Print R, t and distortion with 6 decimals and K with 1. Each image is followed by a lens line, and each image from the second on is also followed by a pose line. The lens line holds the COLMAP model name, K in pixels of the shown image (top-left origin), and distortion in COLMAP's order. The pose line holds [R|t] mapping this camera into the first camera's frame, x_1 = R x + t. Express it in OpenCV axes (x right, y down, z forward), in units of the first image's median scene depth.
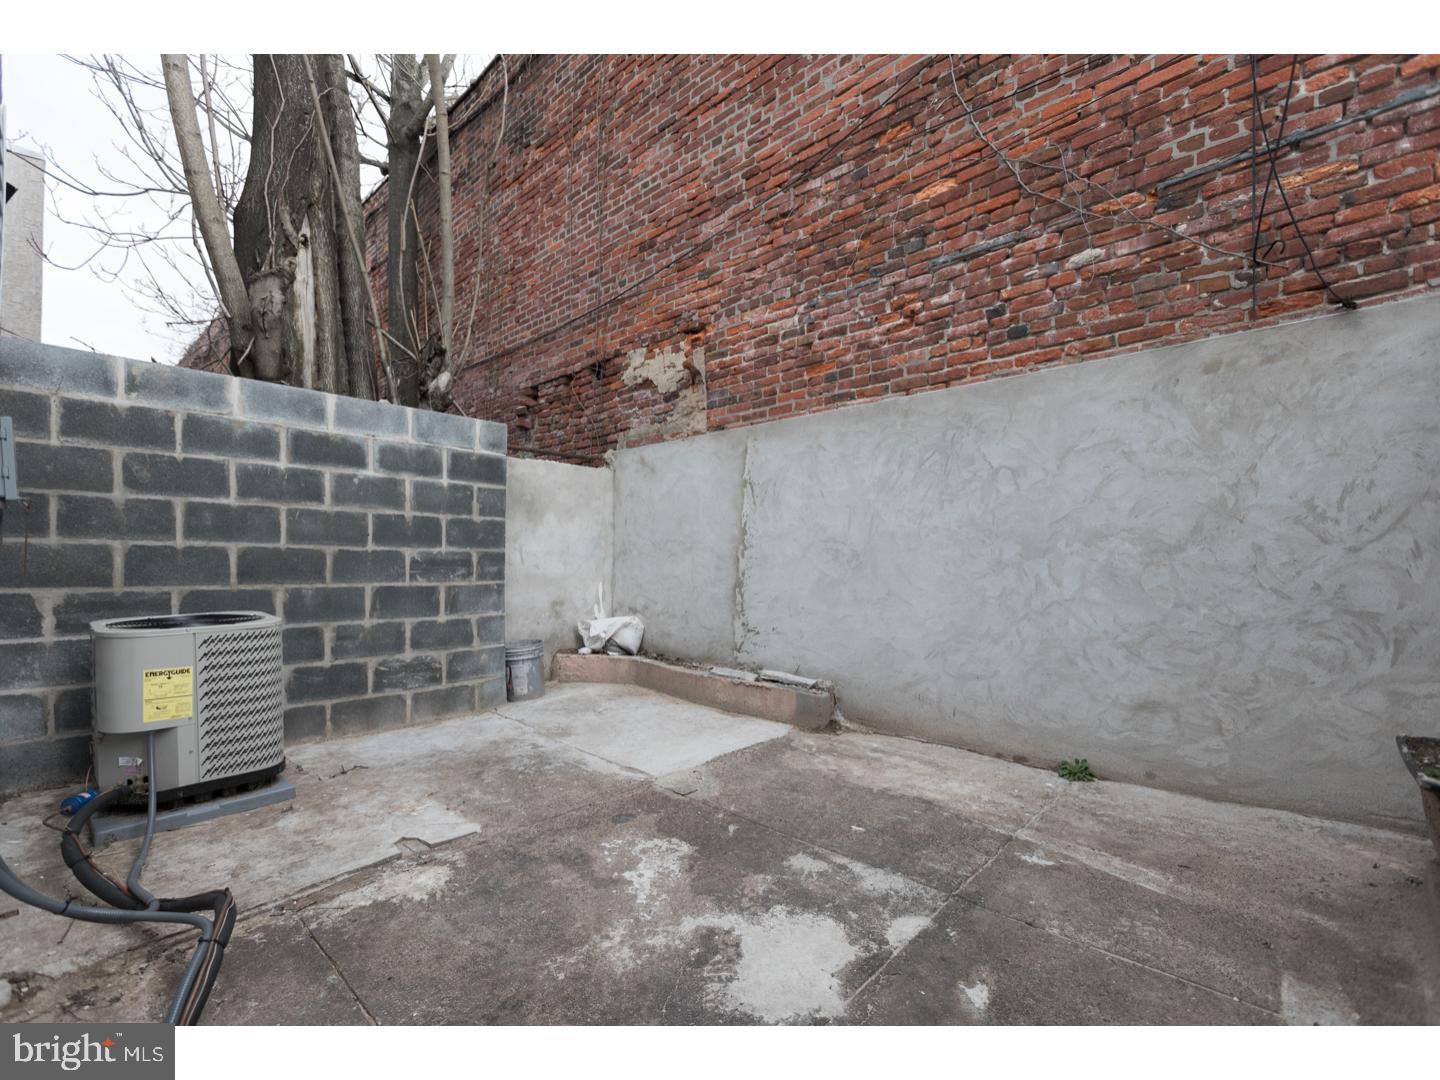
lens RADIAL K [[643.7, 0, 718.4], [0, 643.7, 559.3], [0, 0, 1]] dist [-0.003565, -0.000373]
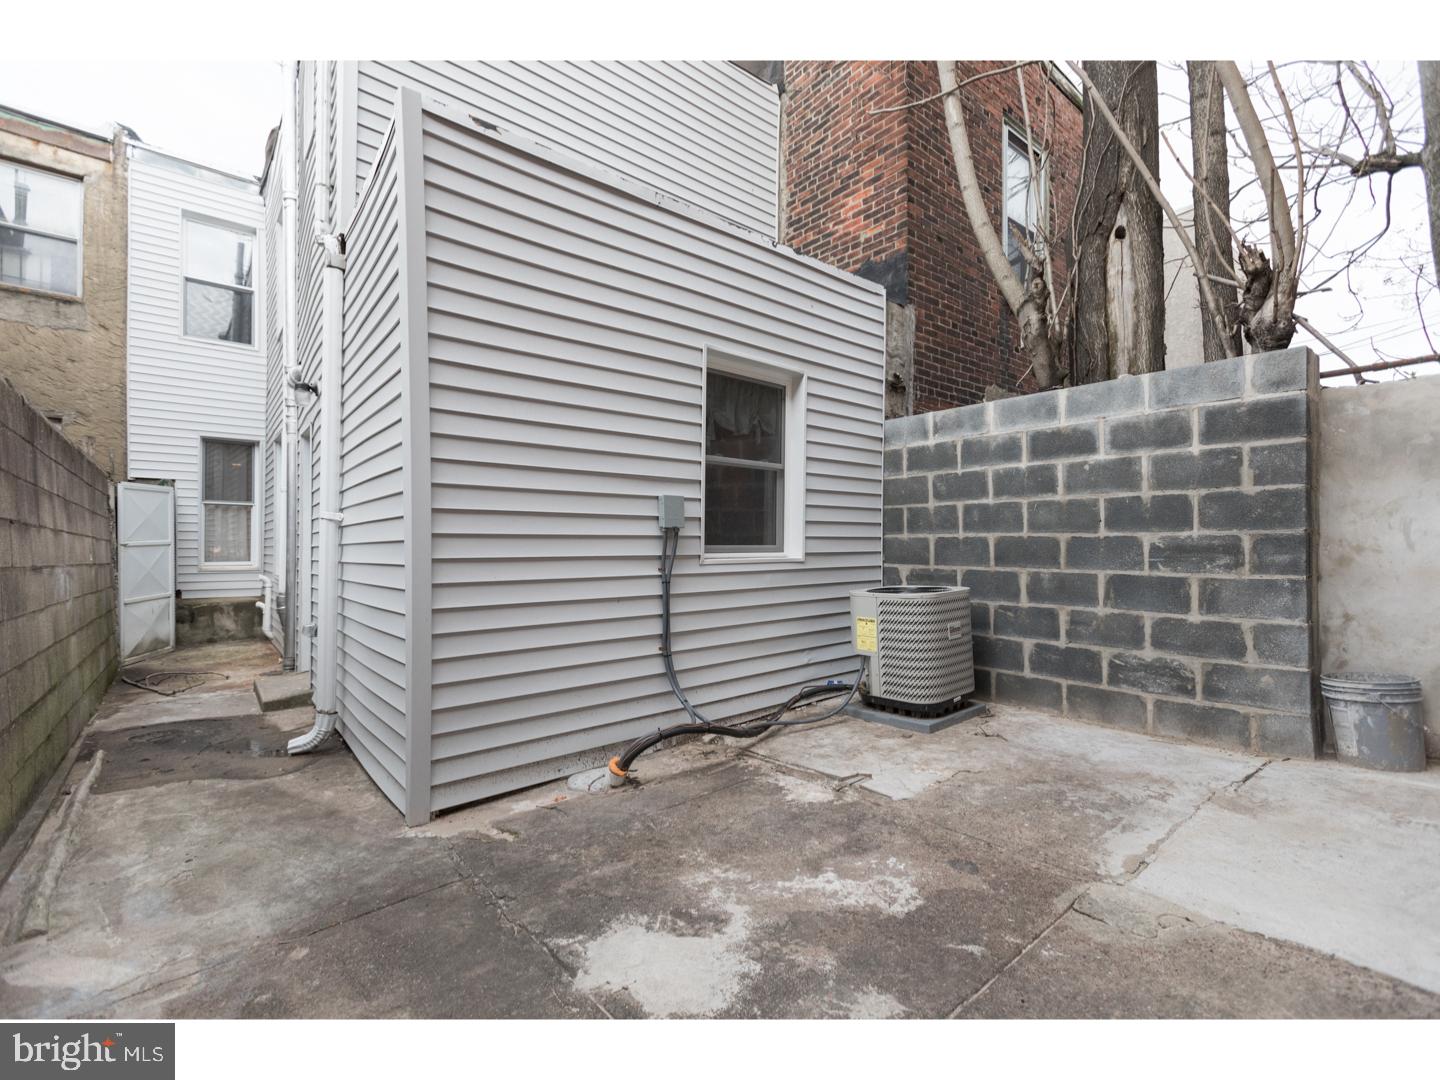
lens RADIAL K [[639.1, 0, 721.4], [0, 639.1, 536.0], [0, 0, 1]] dist [-0.001577, -0.000063]
pose [[-0.124931, -0.013243, -0.992077, 0.514058], [0.012198, 0.999815, -0.014882, -0.007835], [0.992090, -0.013961, -0.124746, 0.582968]]
